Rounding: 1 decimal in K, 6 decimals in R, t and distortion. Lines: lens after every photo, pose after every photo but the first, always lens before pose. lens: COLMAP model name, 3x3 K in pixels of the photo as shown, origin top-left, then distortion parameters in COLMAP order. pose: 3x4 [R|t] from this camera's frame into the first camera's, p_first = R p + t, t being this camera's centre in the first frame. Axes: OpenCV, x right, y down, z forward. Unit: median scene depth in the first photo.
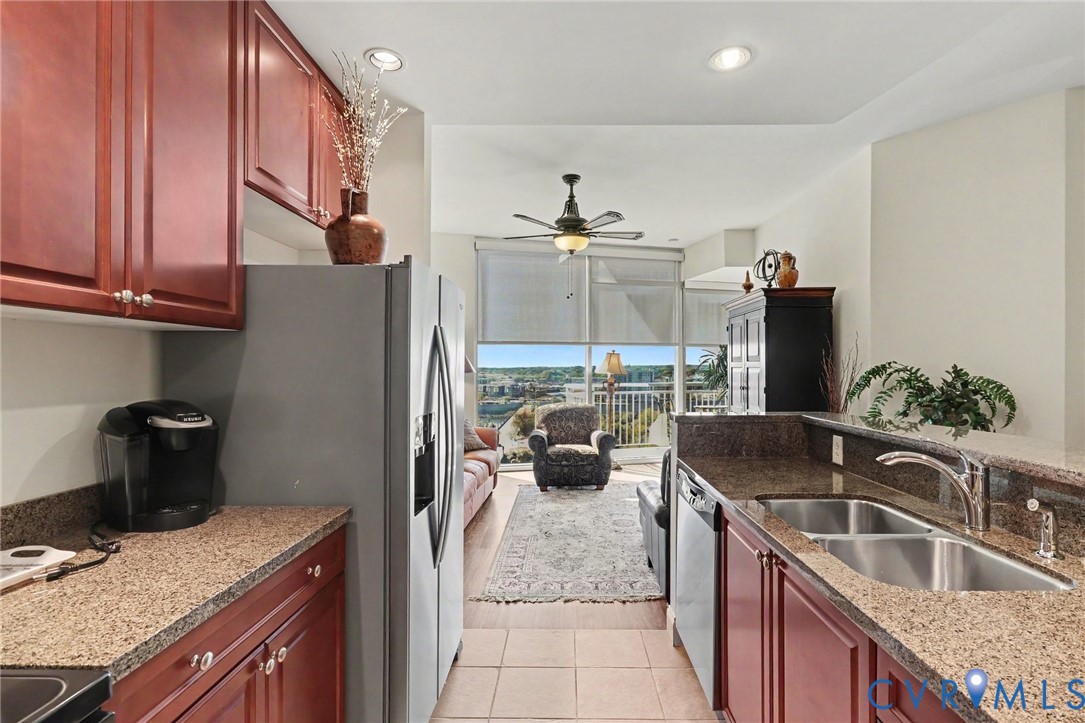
lens RADIAL K [[529.9, 0, 542.5], [0, 529.9, 361.5], [0, 0, 1]] dist [-0.006409, -0.000313]
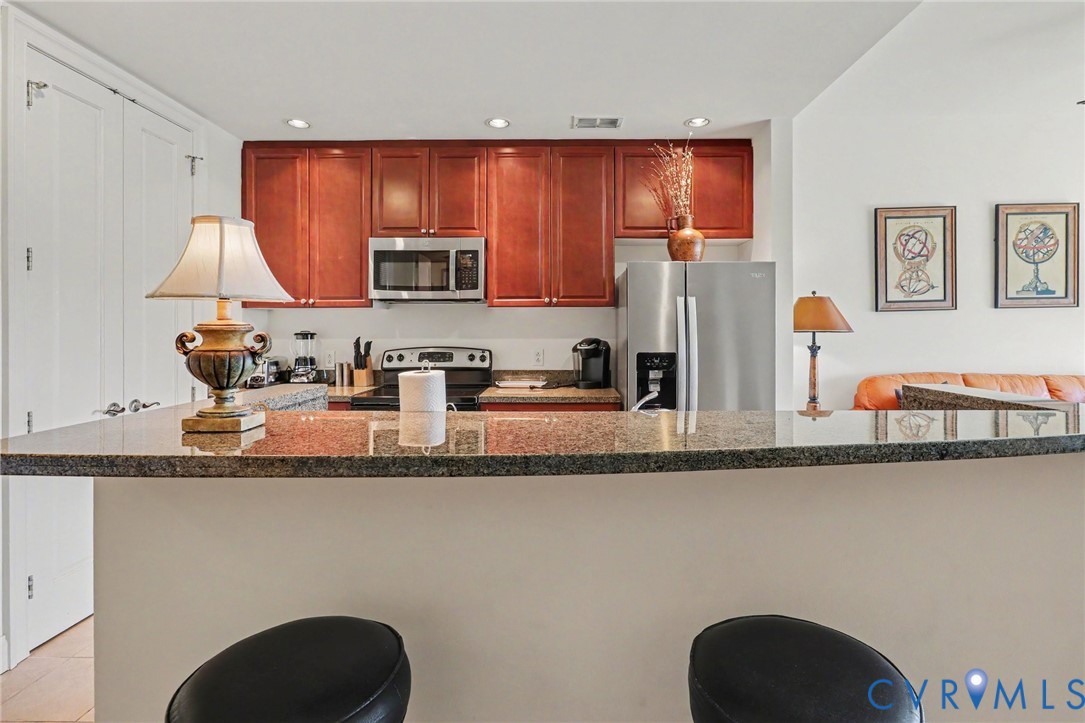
lens RADIAL K [[513.9, 0, 545.2], [0, 513.9, 332.9], [0, 0, 1]] dist [-0.001192, -0.000010]
pose [[0.041911, 0.001110, -0.999121, 0.395023], [0.012527, 0.999920, 0.001637, 0.010036], [0.999043, -0.012585, 0.041894, 0.167353]]
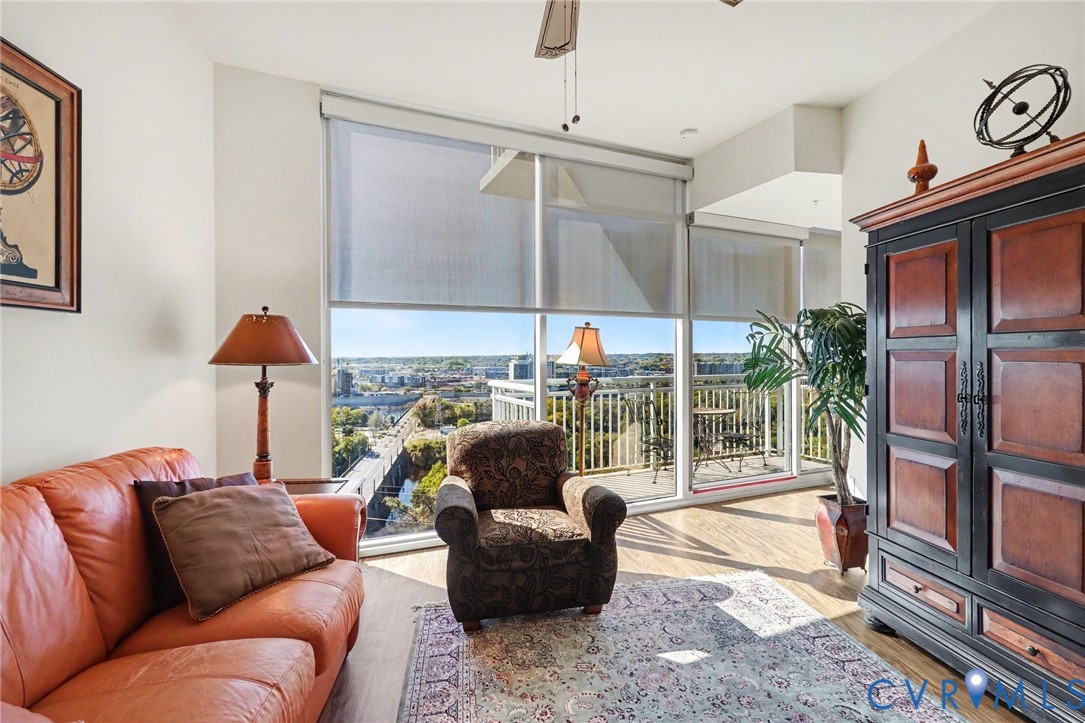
lens RADIAL K [[518.2, 0, 542.5], [0, 518.2, 361.5], [0, 0, 1]] dist [0.003896, 0.001633]
pose [[0.982116, -0.003654, 0.188239, -0.018228], [-0.000013, 0.999810, 0.019474, 0.009922], [-0.188274, -0.019128, 0.981930, 0.516455]]
